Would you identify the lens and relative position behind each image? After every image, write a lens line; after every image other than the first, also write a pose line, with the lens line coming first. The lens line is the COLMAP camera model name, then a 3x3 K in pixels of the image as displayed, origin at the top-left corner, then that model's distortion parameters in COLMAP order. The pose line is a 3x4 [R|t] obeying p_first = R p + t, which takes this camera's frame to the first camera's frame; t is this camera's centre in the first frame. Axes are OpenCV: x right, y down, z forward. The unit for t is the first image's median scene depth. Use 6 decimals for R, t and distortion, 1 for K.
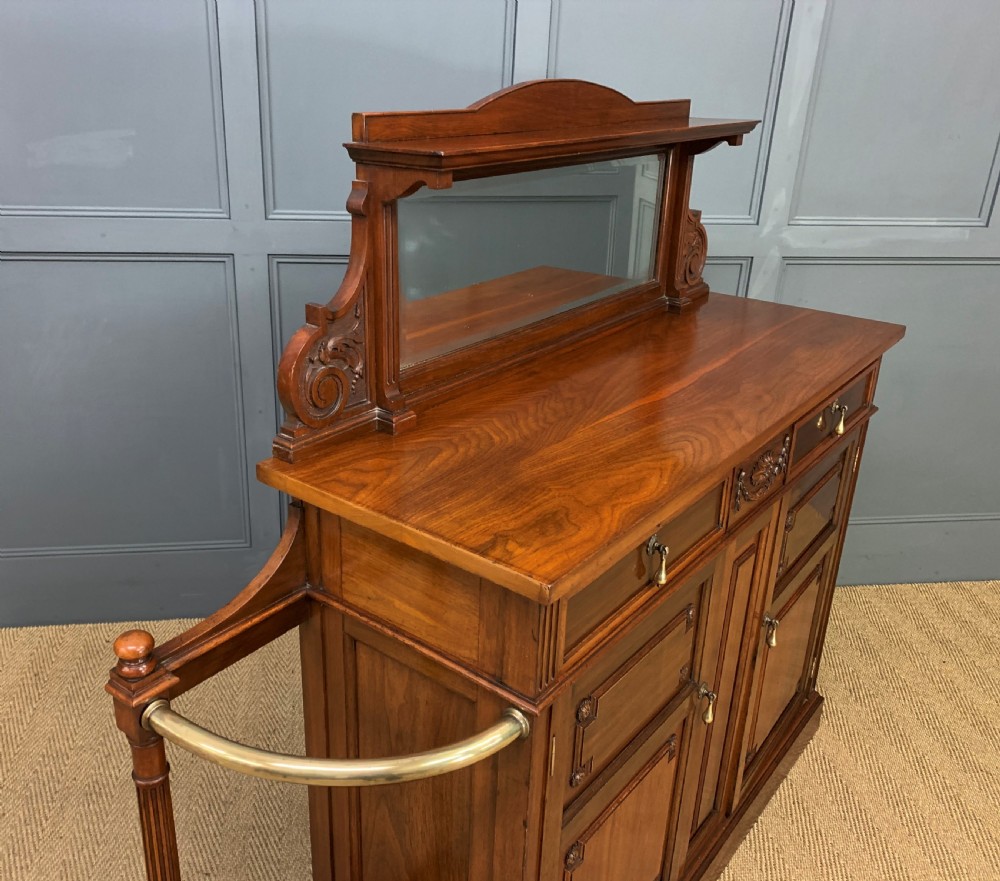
lens RADIAL K [[918.2, 0, 466.2], [0, 918.2, 430.3], [0, 0, 1]] dist [0.016515, -0.015155]
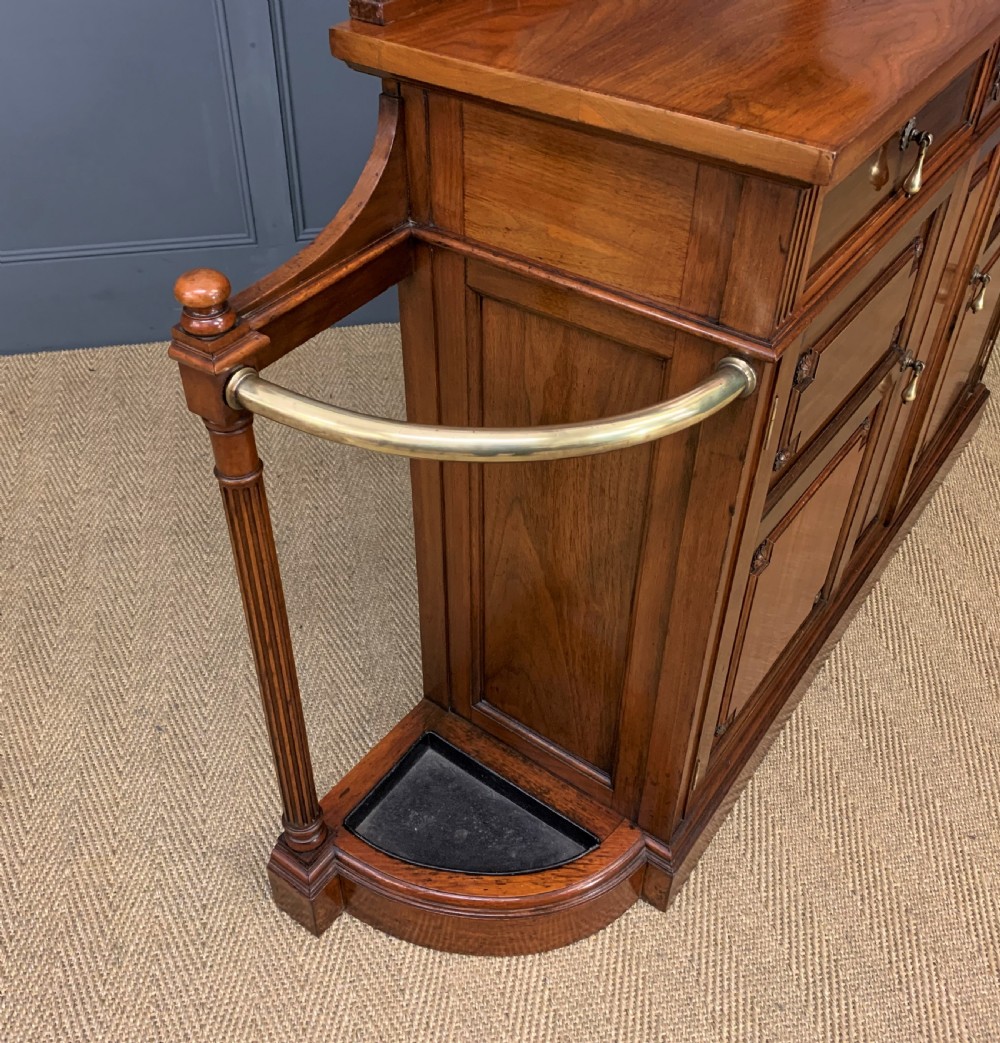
lens RADIAL K [[1061.6, 0, 487.6], [0, 1061.6, 523.5], [0, 0, 1]] dist [0.097887, -0.241571]
pose [[0.998746, -0.046987, 0.017294, -0.139915], [0.038492, 0.941461, 0.334917, 0.115014], [-0.032019, -0.333831, 0.942089, 0.140671]]
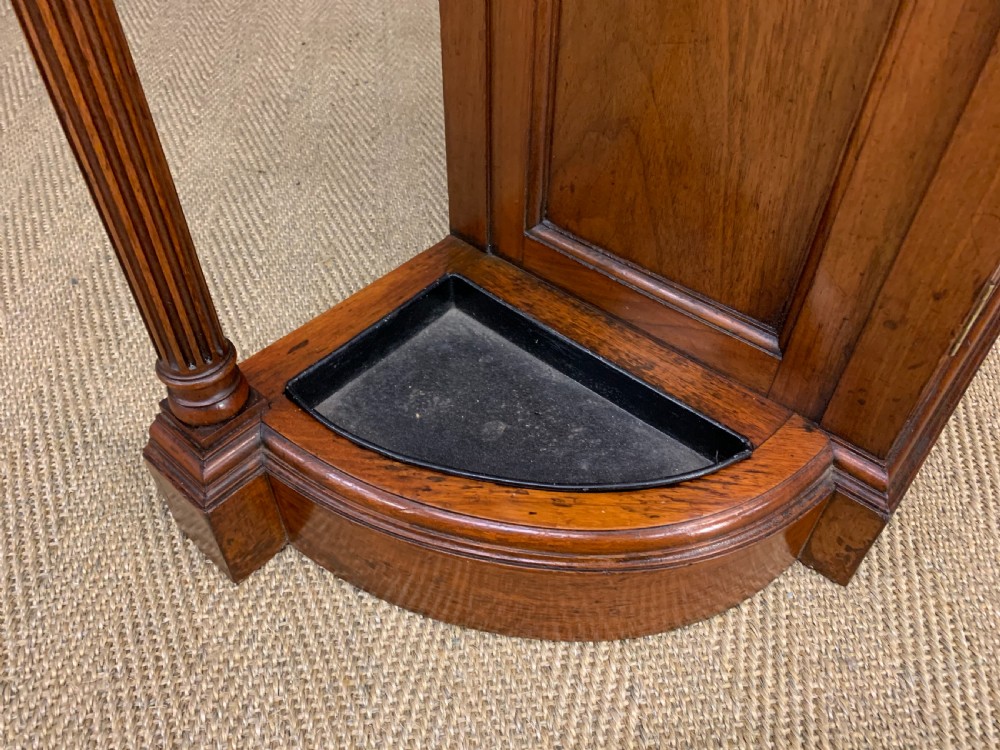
lens RADIAL K [[779.3, 0, 500.0], [0, 779.3, 375.0], [0, 0, 1]] dist [0.011708, -0.008071]
pose [[0.999297, 0.011849, -0.035556, -0.143860], [0.003260, 0.917623, 0.397439, 0.589973], [0.037336, -0.397276, 0.916939, 0.683069]]
